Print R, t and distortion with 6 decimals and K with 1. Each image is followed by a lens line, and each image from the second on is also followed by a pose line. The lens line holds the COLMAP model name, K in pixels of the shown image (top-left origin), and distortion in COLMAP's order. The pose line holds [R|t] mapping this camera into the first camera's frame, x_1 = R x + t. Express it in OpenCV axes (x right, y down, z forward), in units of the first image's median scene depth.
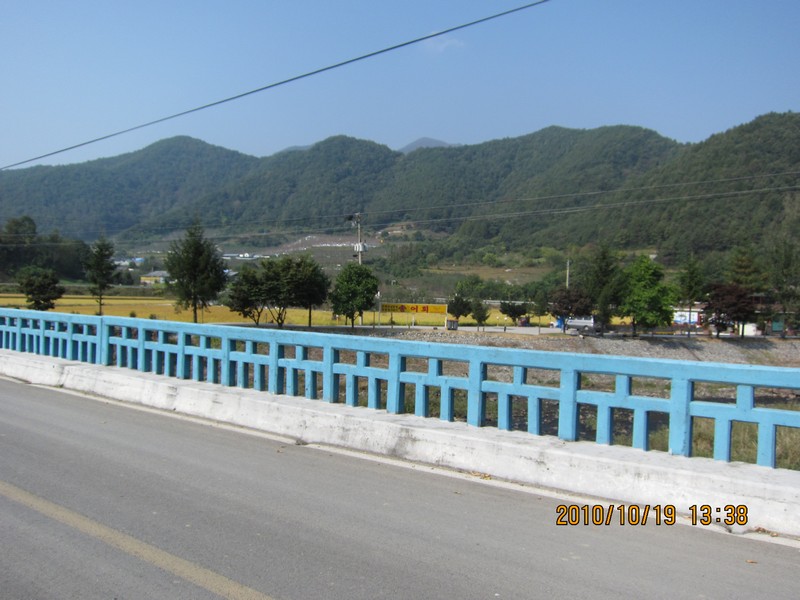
lens RADIAL K [[670.6, 0, 400.8], [0, 670.6, 296.8], [0, 0, 1]] dist [-0.059913, 0.033721]
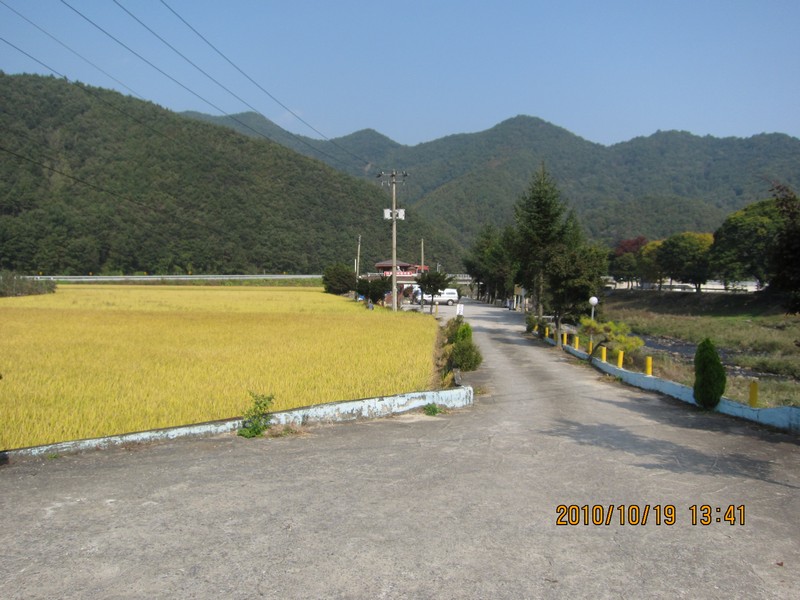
lens RADIAL K [[670.6, 0, 400.9], [0, 670.6, 299.4], [0, 0, 1]] dist [-0.059913, 0.033721]
pose [[0.364474, -0.050348, 0.929851, -0.084185], [-0.002139, 0.998489, 0.054903, -0.001804], [-0.931211, -0.022000, 0.363816, 0.075301]]
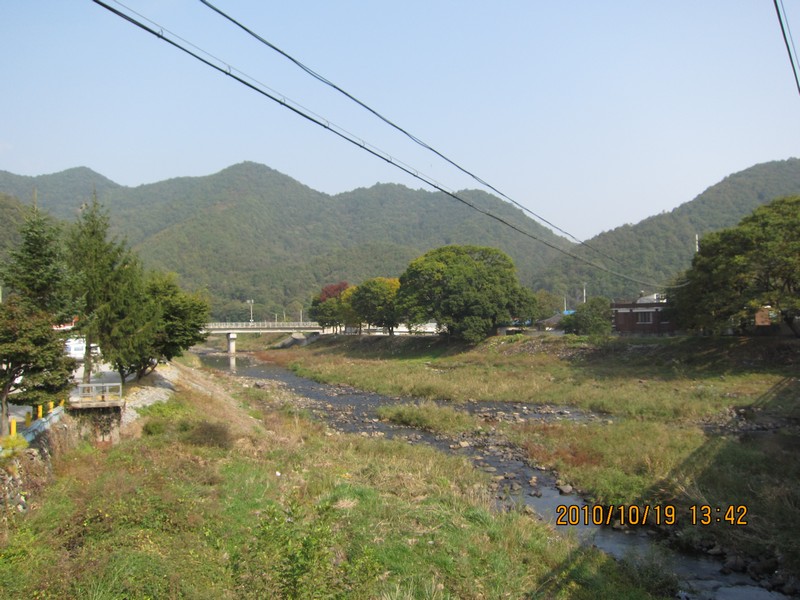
lens RADIAL K [[670.6, 0, 401.9], [0, 670.6, 299.5], [0, 0, 1]] dist [-0.059913, 0.033721]
pose [[-0.020470, 0.010554, 0.999735, -0.072161], [0.016404, 0.999813, -0.010219, -0.002121], [-0.999656, 0.016191, -0.020640, 0.065018]]
